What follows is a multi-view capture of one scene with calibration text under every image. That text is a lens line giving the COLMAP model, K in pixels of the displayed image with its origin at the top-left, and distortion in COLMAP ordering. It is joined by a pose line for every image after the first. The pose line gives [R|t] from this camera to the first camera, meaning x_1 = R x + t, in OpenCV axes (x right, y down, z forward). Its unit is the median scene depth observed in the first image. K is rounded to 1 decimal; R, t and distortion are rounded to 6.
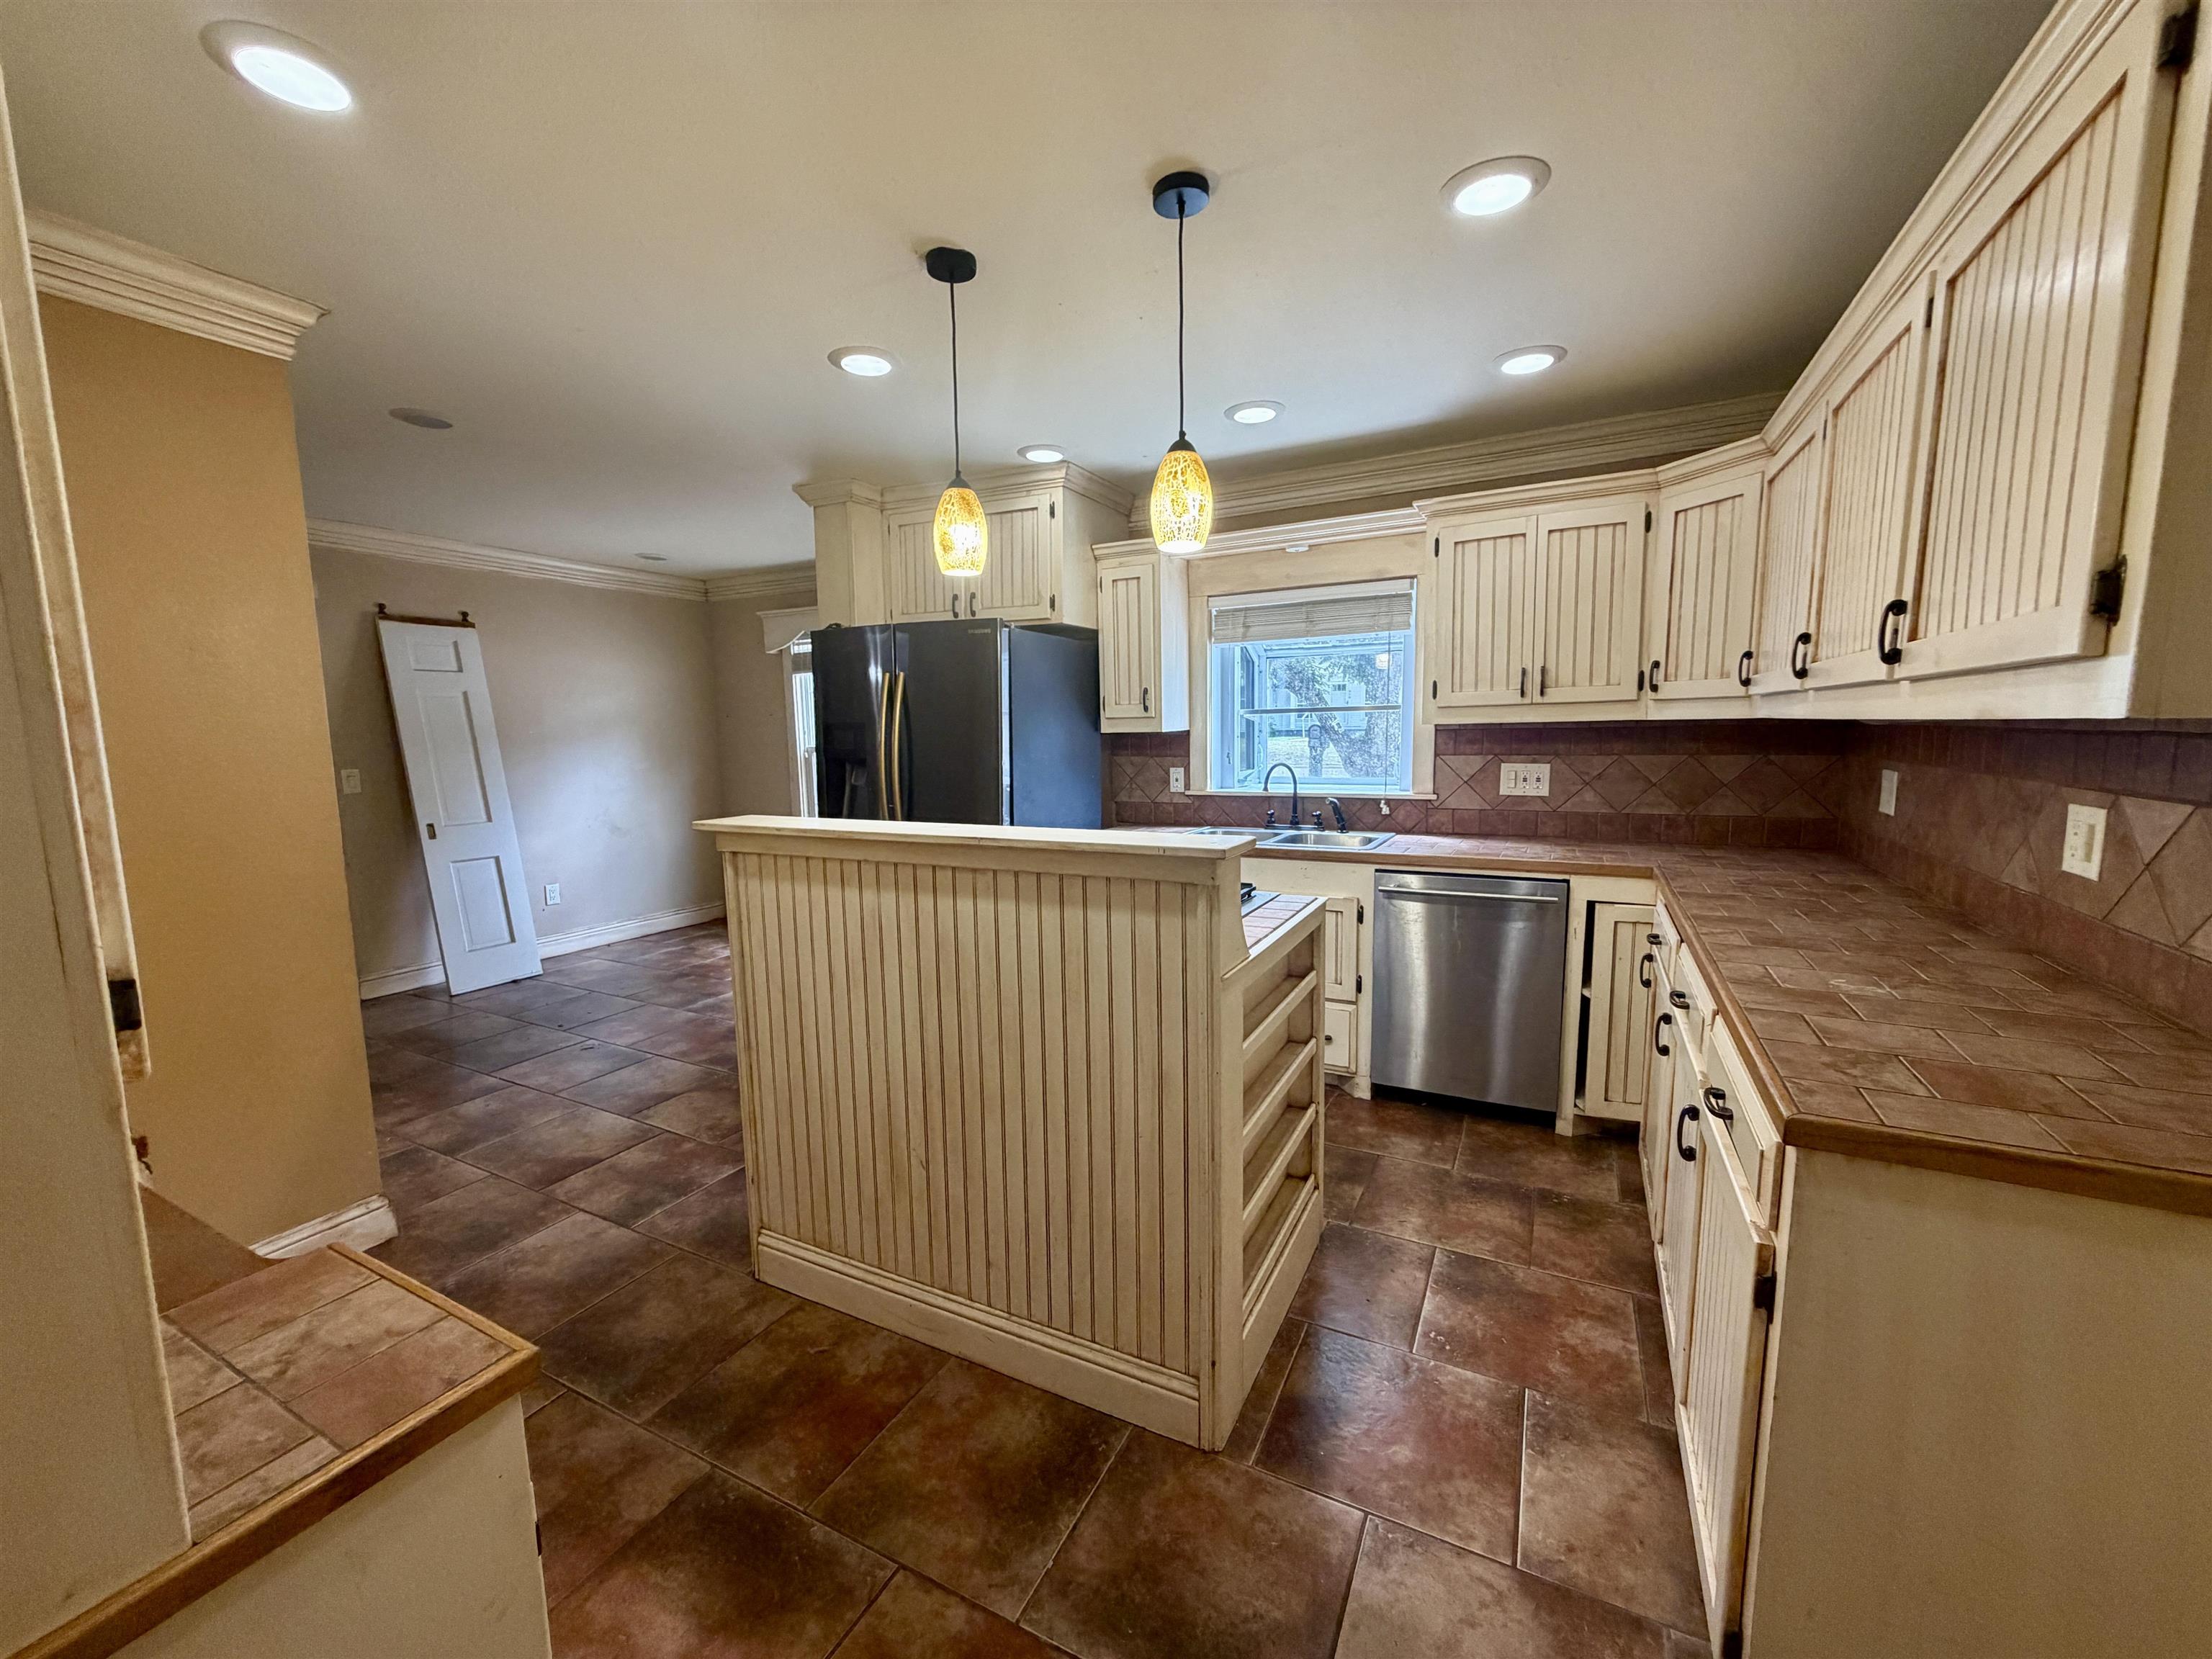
lens RADIAL K [[871.8, 0, 1106.0], [0, 871.8, 829.5], [0, 0, 1]] dist [-0.000194, -0.000062]
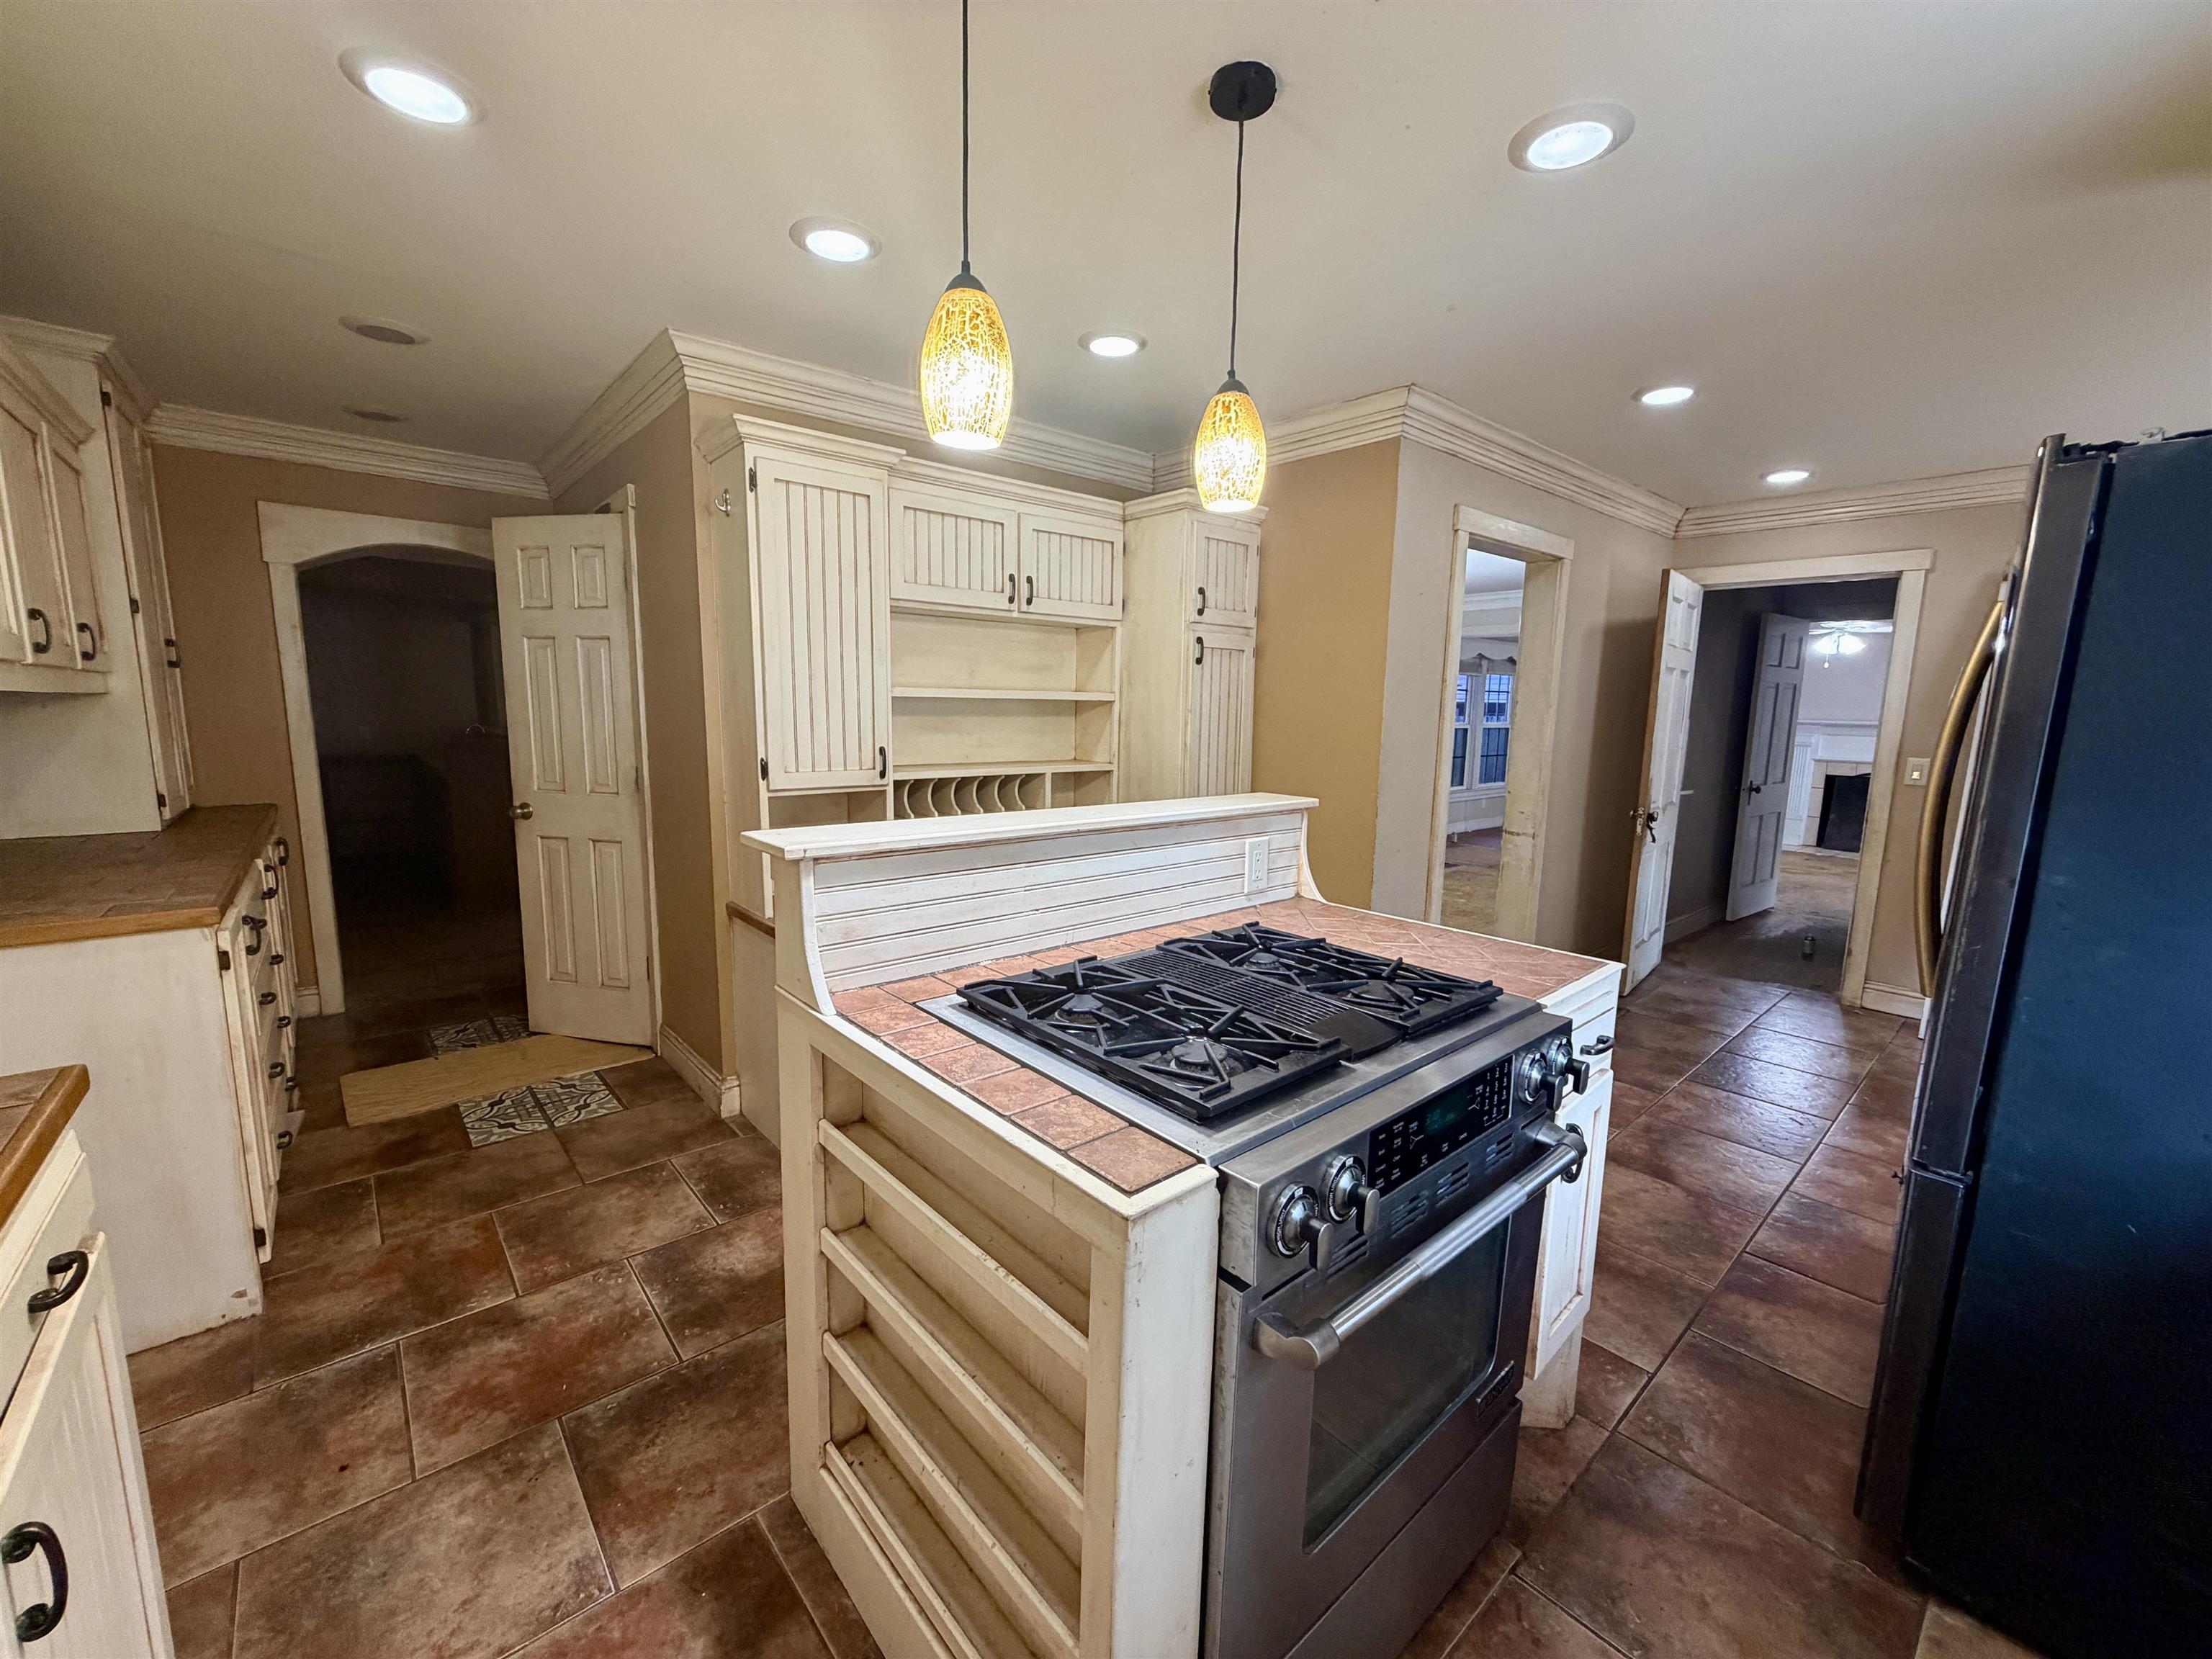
lens RADIAL K [[894.2, 0, 1089.2], [0, 894.2, 829.5], [0, 0, 1]] dist [0.000570, -0.000040]
pose [[-0.376496, 0.137104, -0.916217, 0.546335], [-0.115406, 0.974344, 0.193225, -0.135427], [0.919202, 0.178485, -0.351014, 1.042874]]
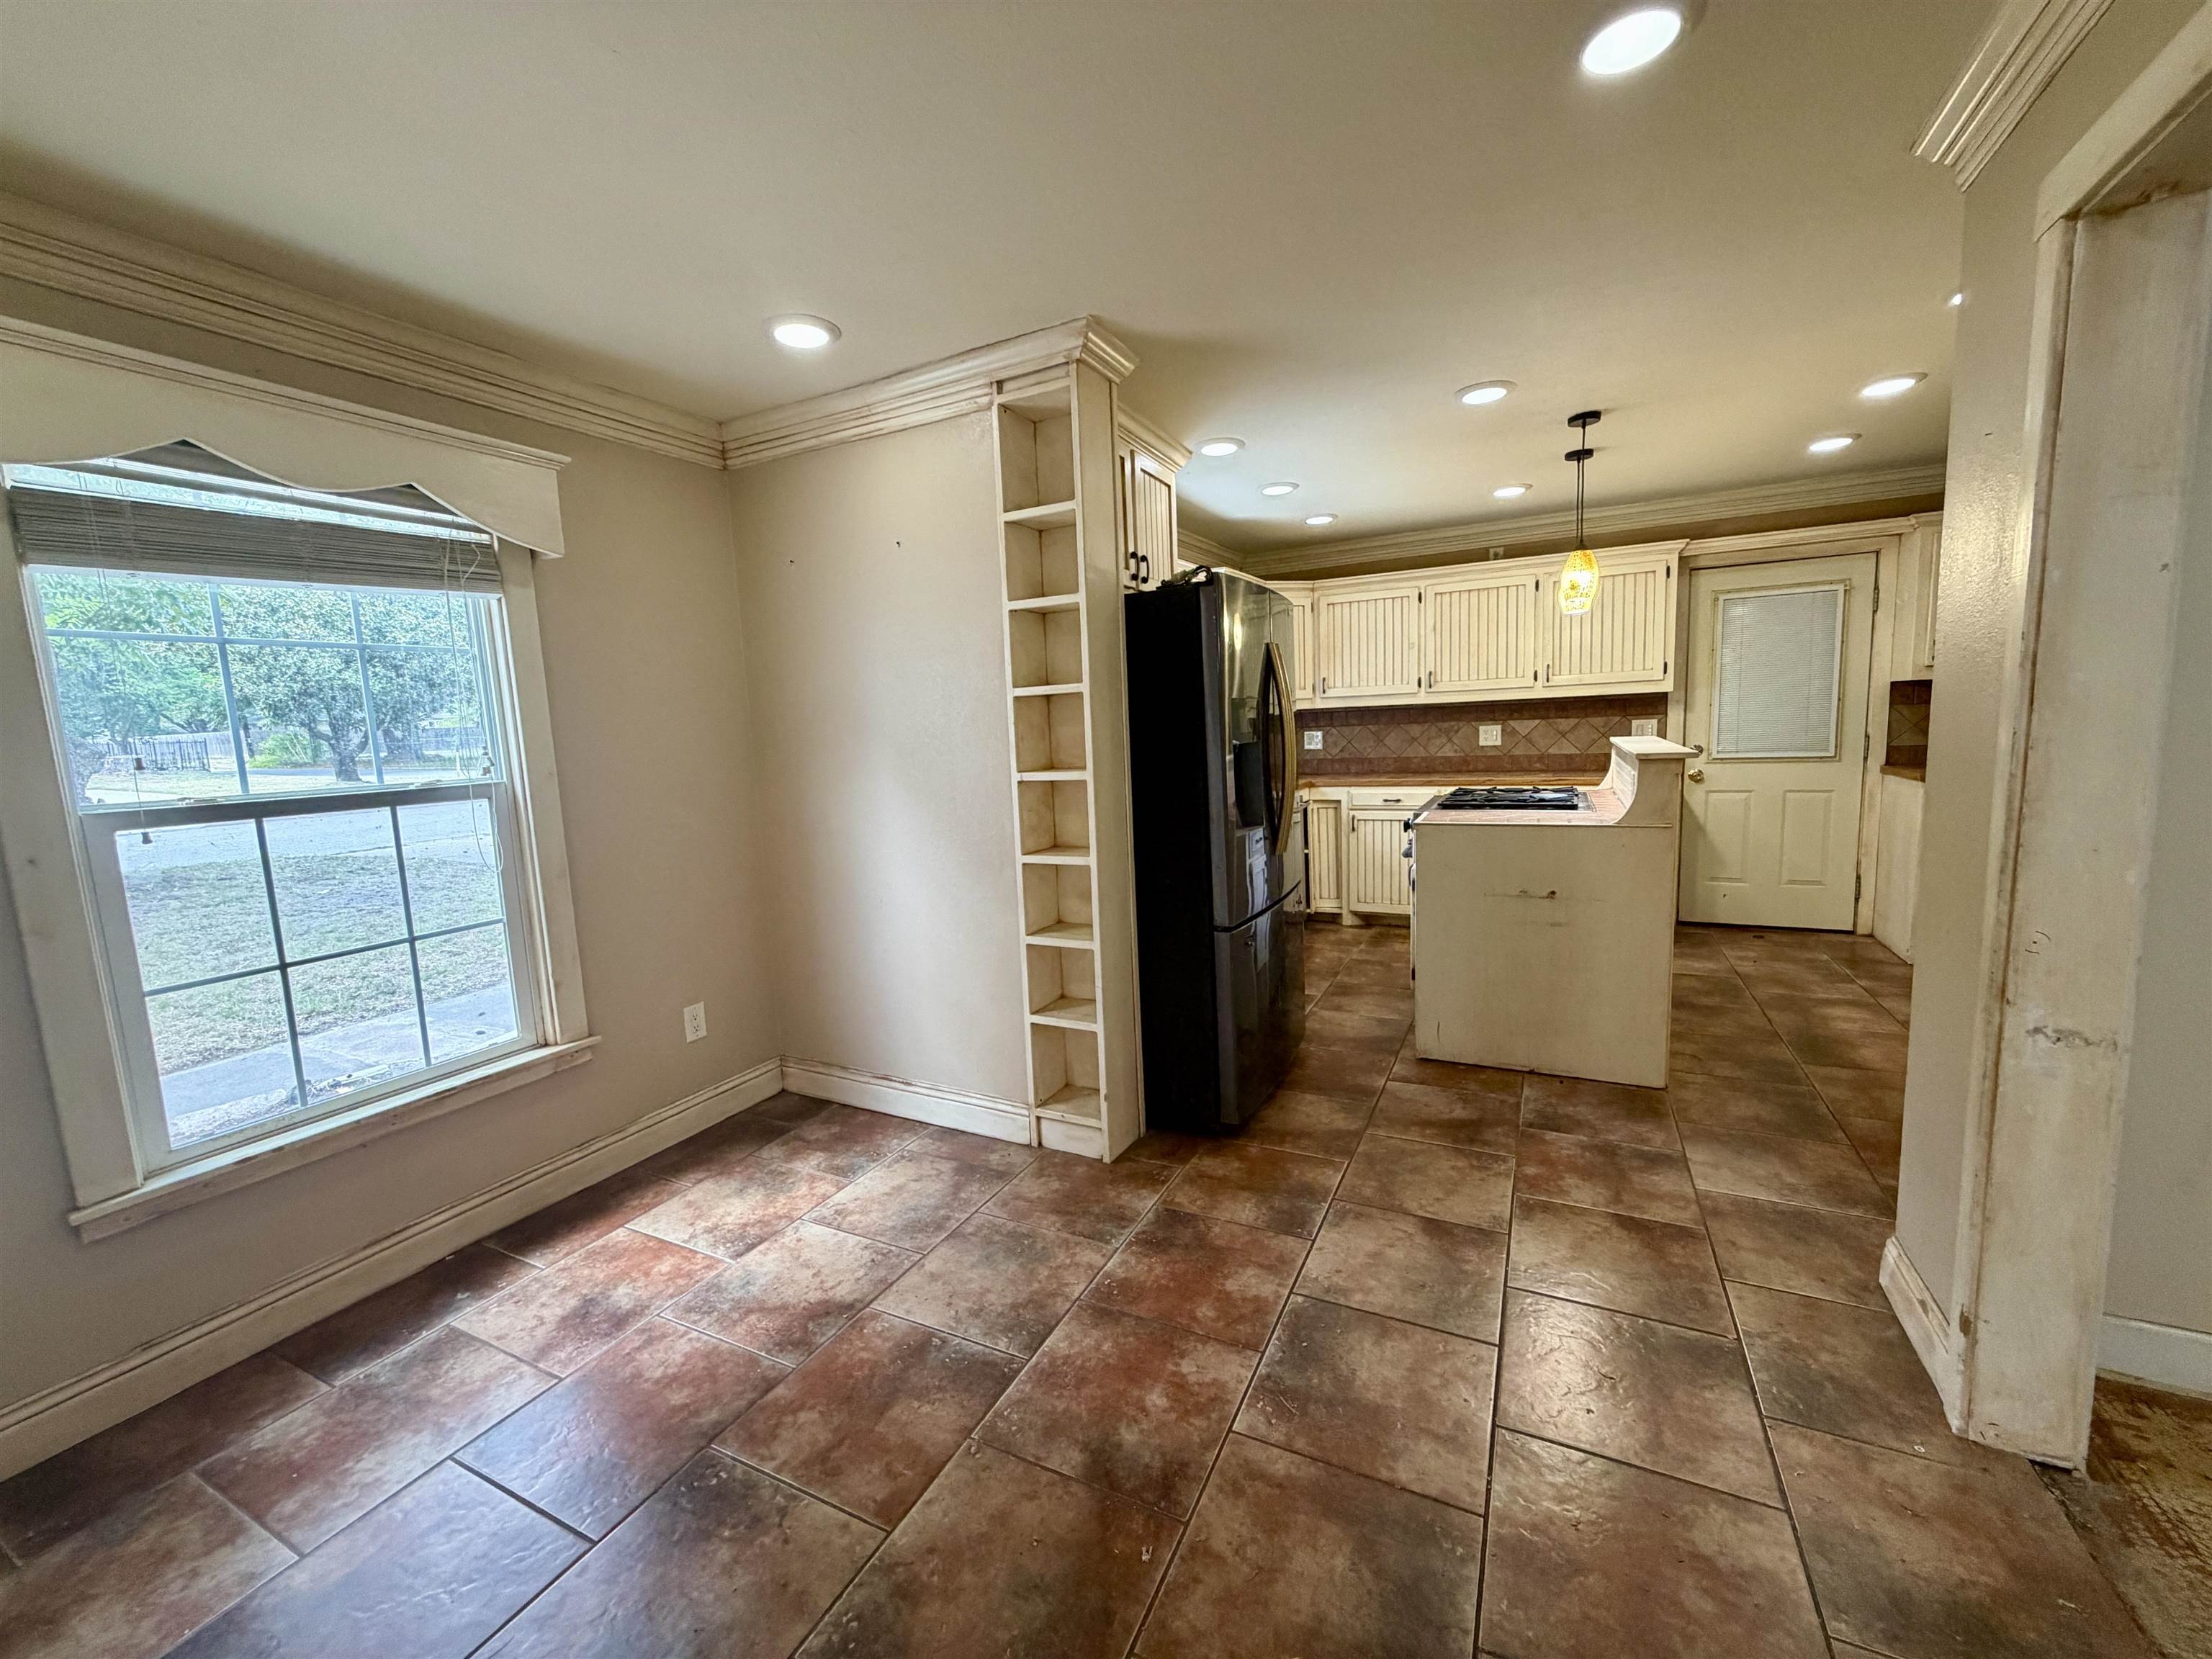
lens RADIAL K [[881.8, 0, 1098.4], [0, 881.8, 832.1], [0, 0, 1]] dist [0.000561, -0.000023]
pose [[0.001476, -0.113201, 0.993571, -1.610142], [0.154000, 0.981745, 0.111625, -0.159853], [-0.988070, 0.152845, 0.018882, 1.666676]]
